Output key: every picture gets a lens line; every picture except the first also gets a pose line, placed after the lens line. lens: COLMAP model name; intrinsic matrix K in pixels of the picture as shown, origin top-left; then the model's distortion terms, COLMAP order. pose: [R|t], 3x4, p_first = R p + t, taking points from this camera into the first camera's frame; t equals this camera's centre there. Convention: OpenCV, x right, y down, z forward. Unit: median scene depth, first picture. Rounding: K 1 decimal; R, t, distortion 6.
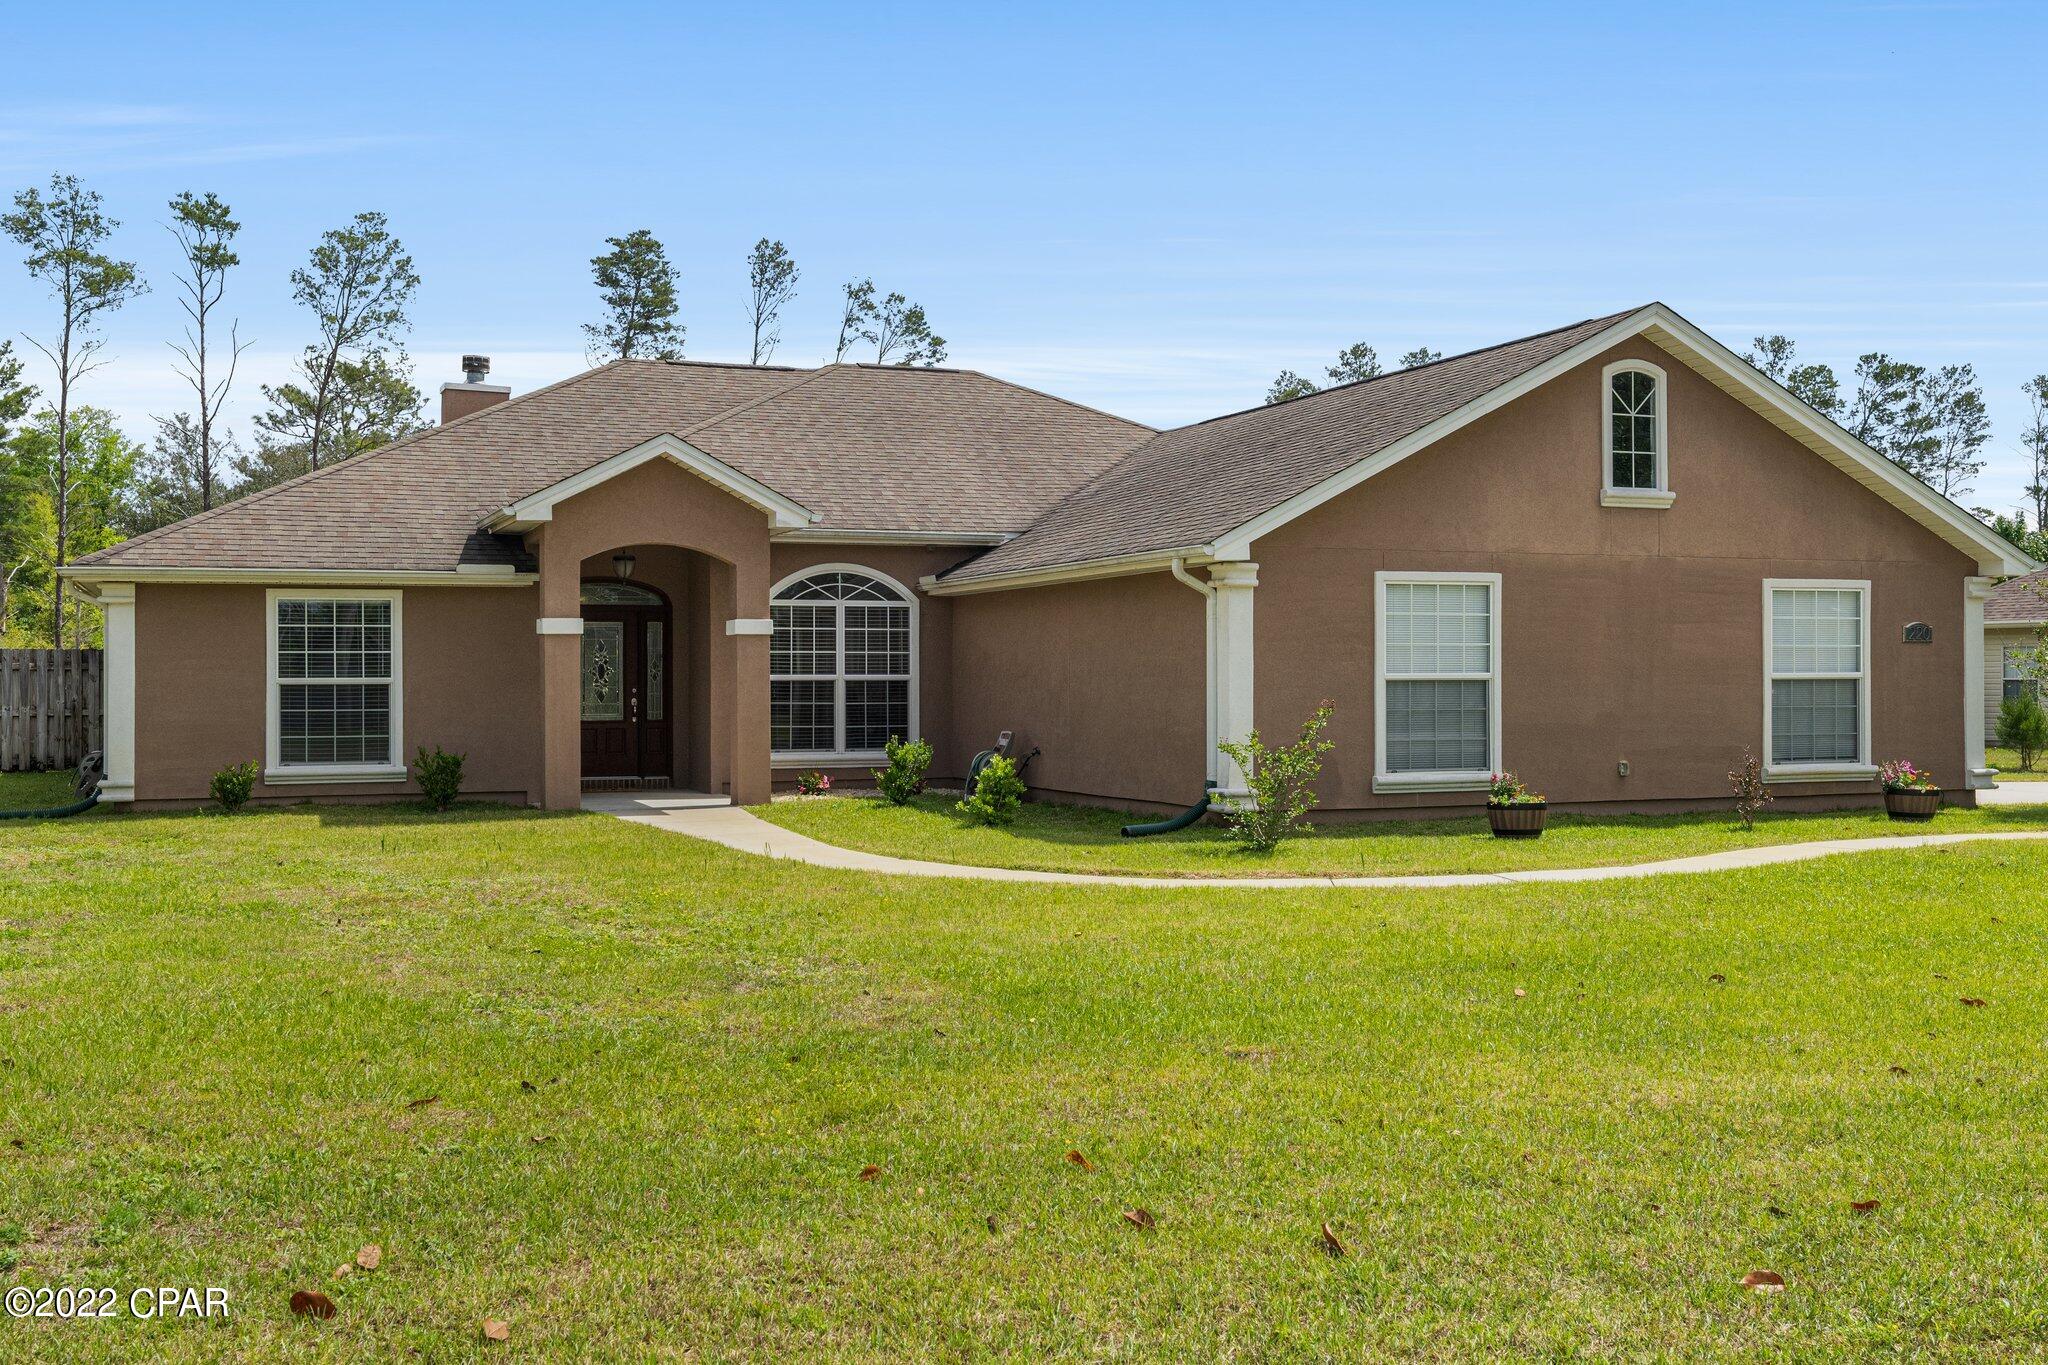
lens RADIAL K [[2032.0, 0, 1018.9], [0, 2032.0, 689.4], [0, 0, 1]] dist [0.015786, 0.000000]
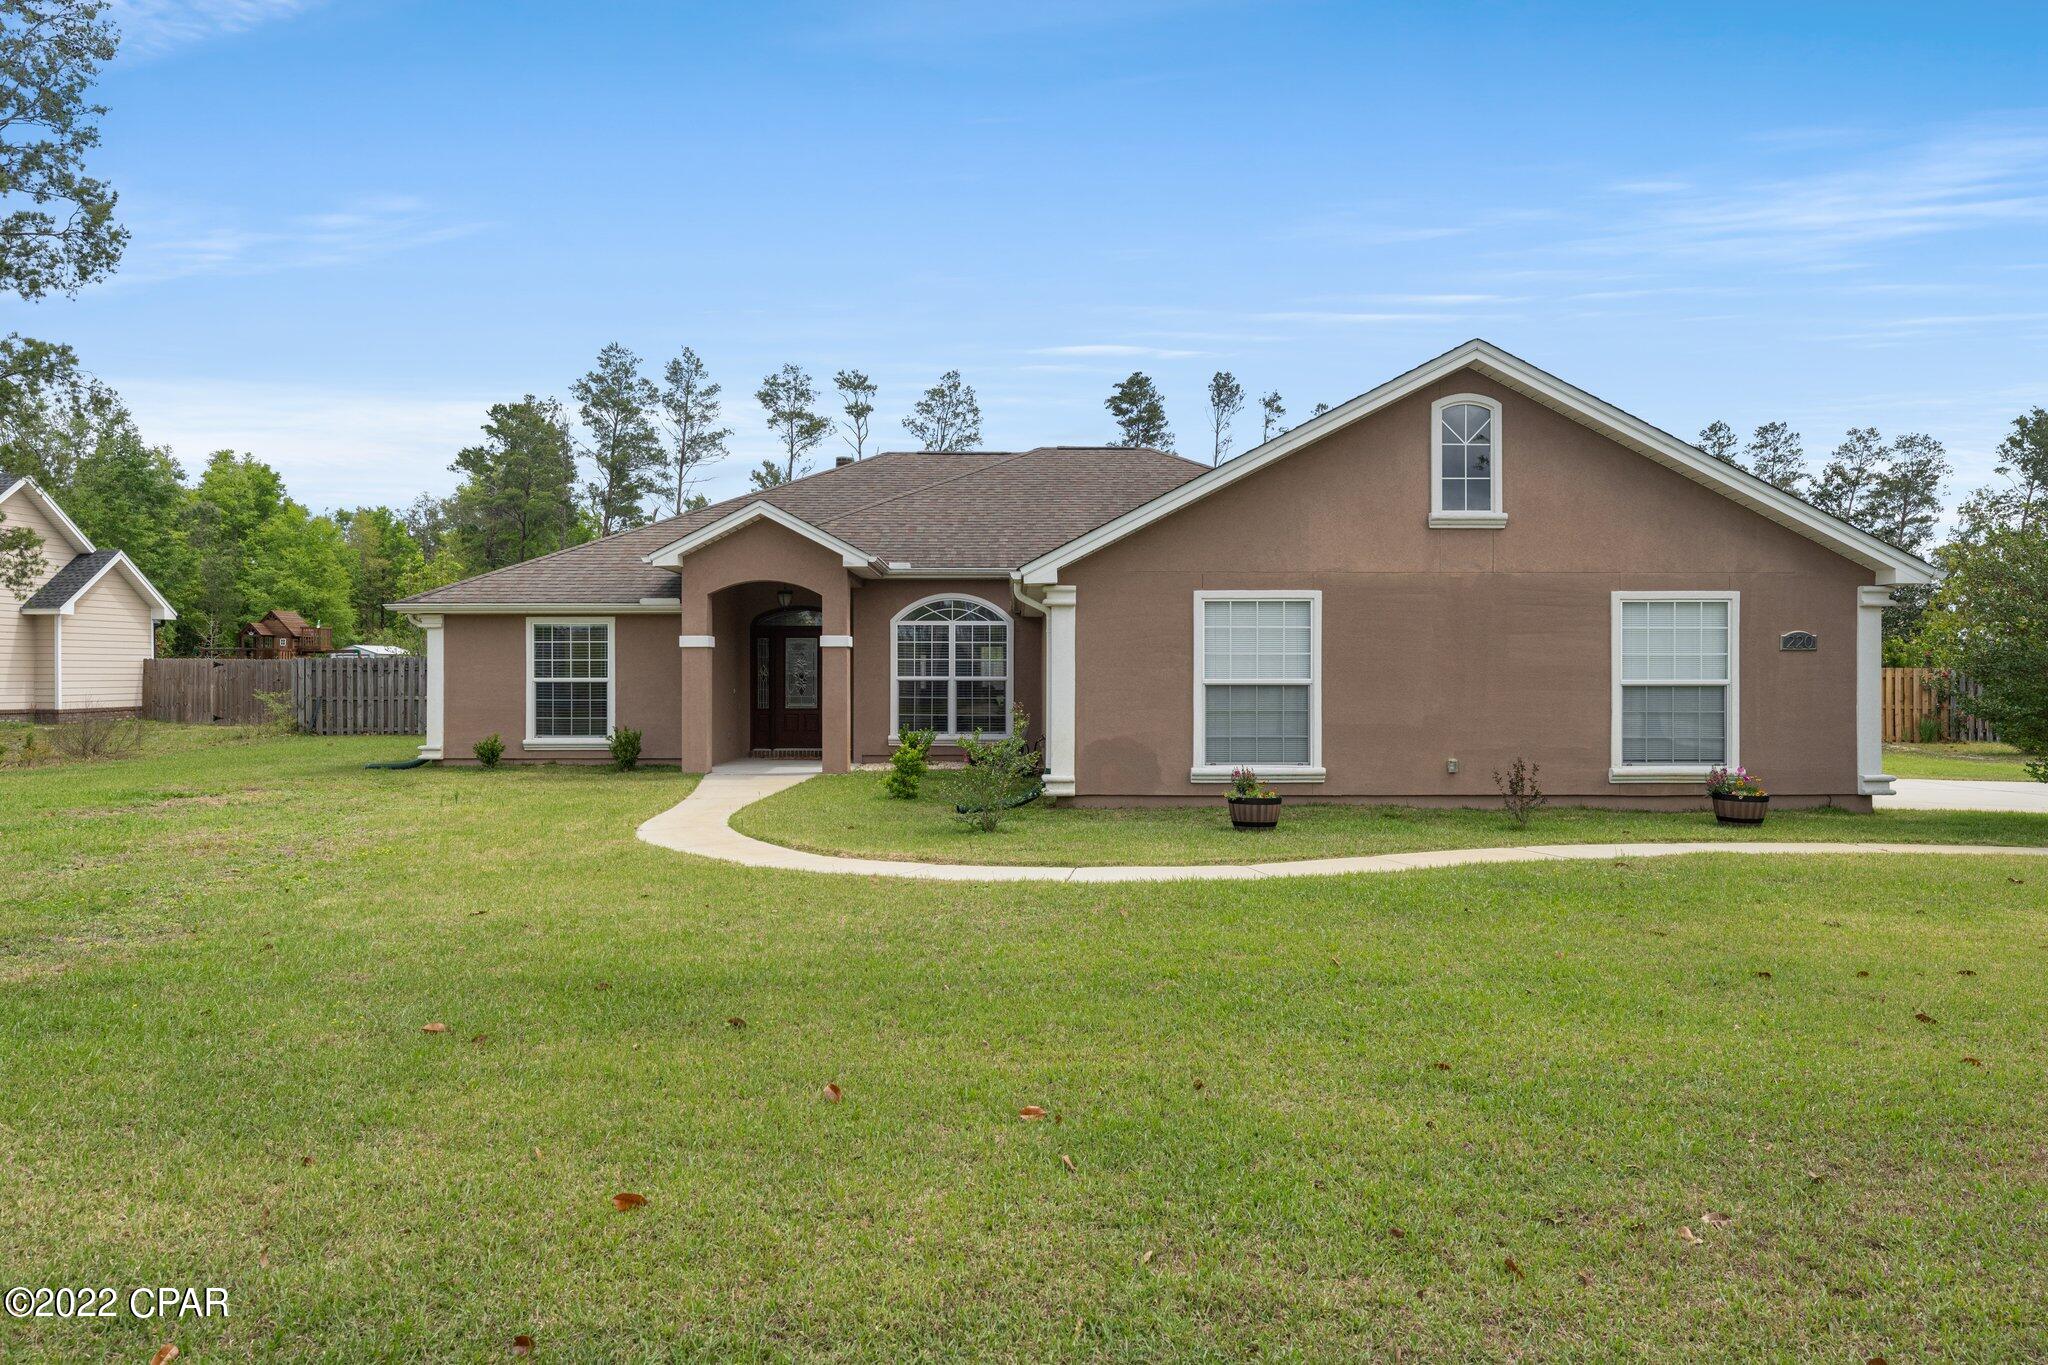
lens RADIAL K [[1343.6, 0, 1027.8], [0, 1343.6, 675.8], [0, 0, 1]] dist [0.003444, -0.001674]
pose [[0.935024, 0.004015, -0.354561, 0.309128], [-0.005512, 0.999980, -0.003212, -0.005654], [0.354541, 0.004958, 0.935027, 0.218281]]
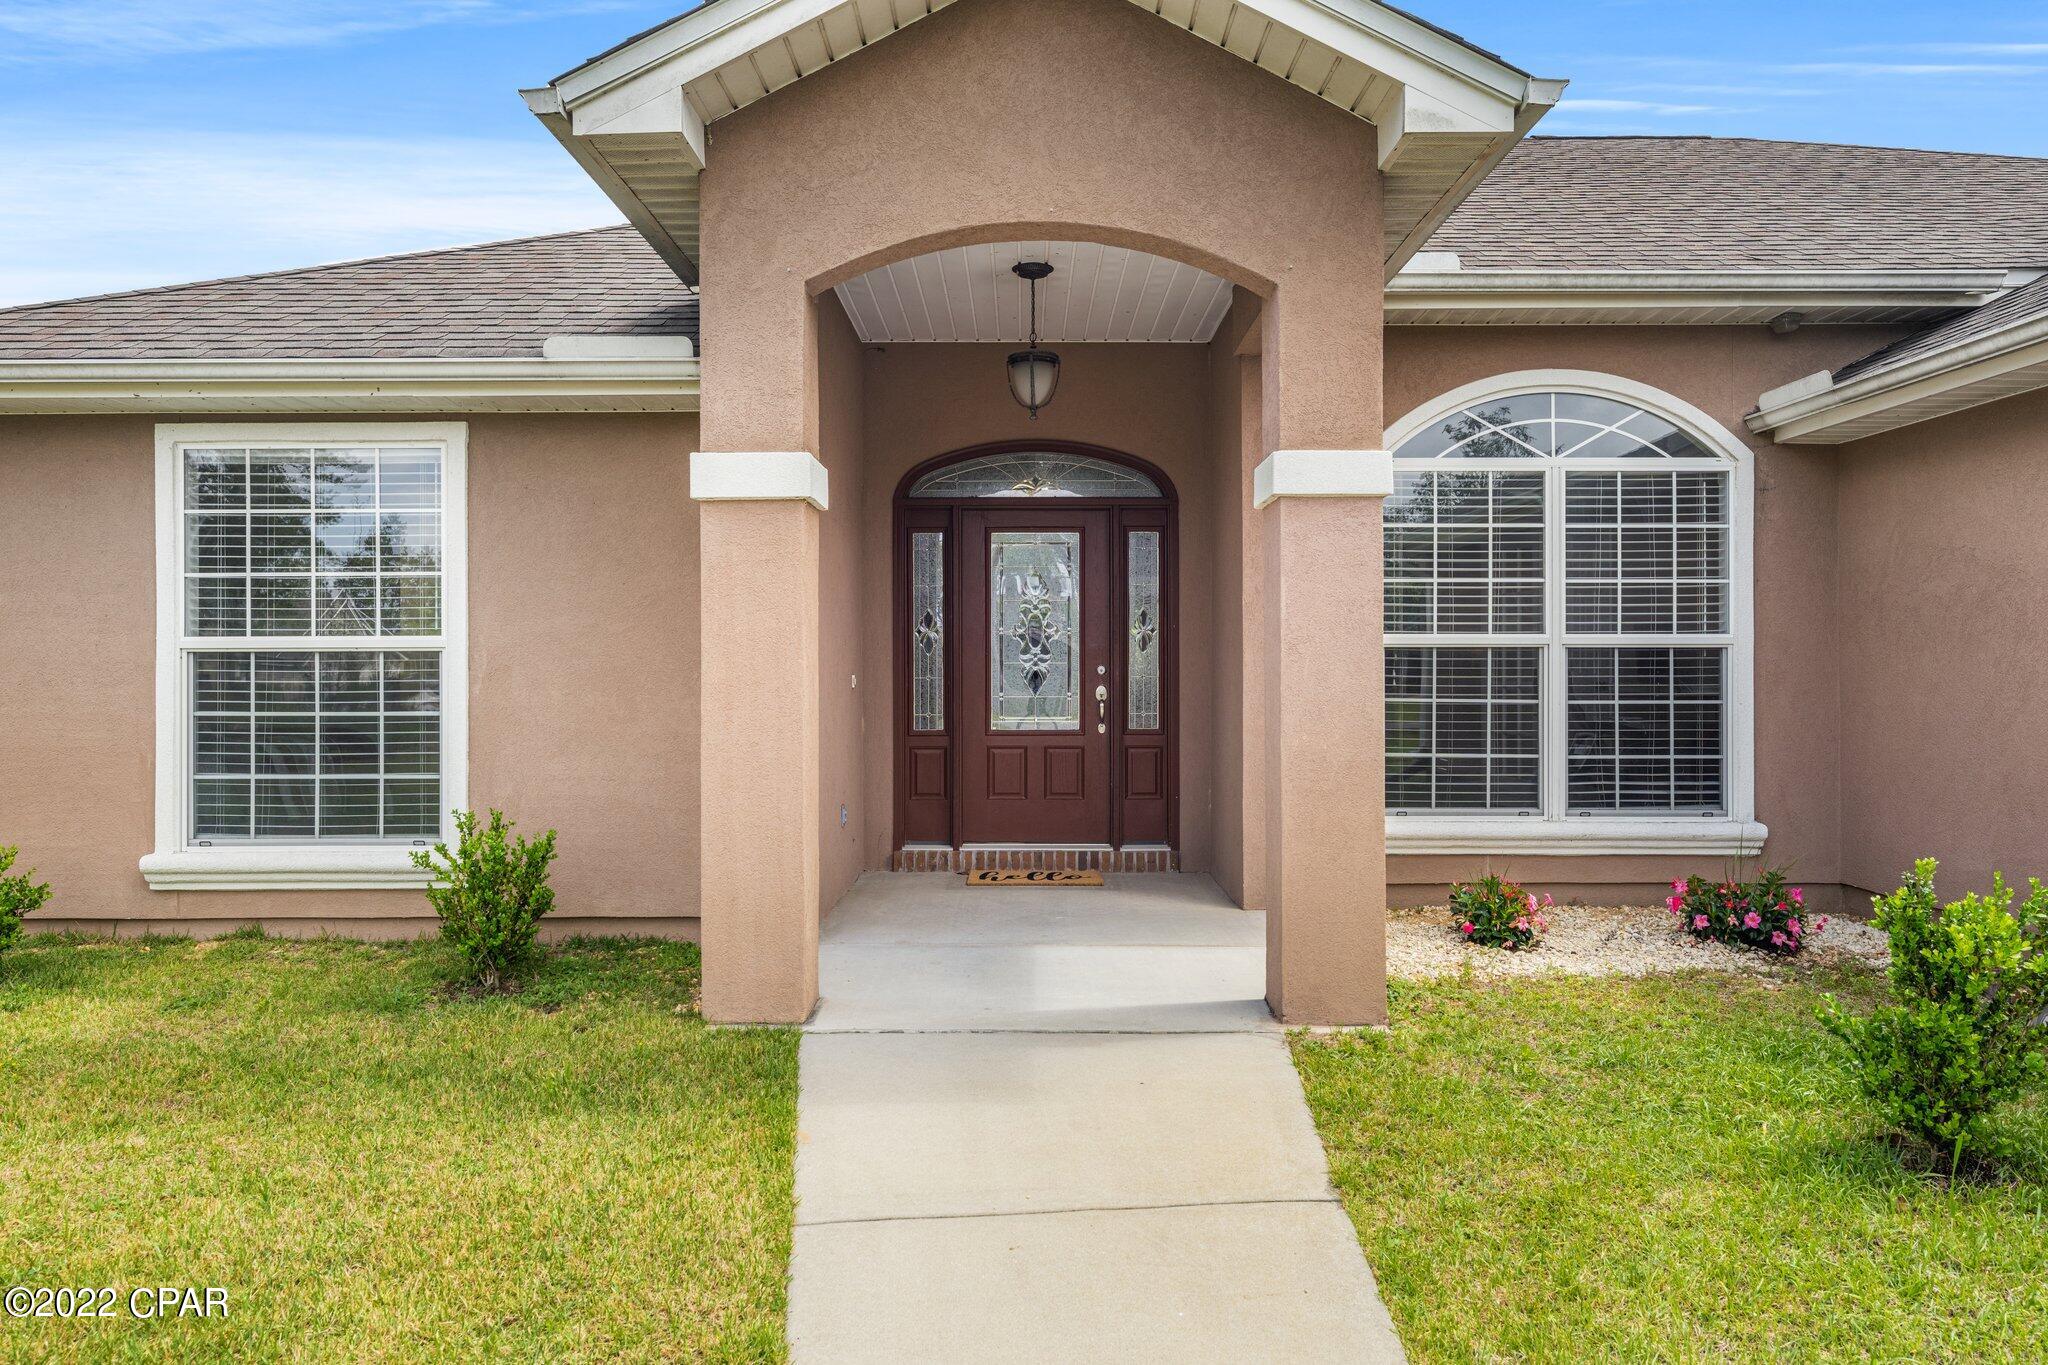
lens RADIAL K [[1343.6, 0, 1036.2], [0, 1343.6, 653.0], [0, 0, 1]] dist [0.003444, -0.001674]
pose [[0.931176, -0.002257, -0.364562, -0.098240], [-0.003195, 0.999892, -0.014349, 0.001318], [0.364555, 0.014526, 0.931069, 0.797421]]
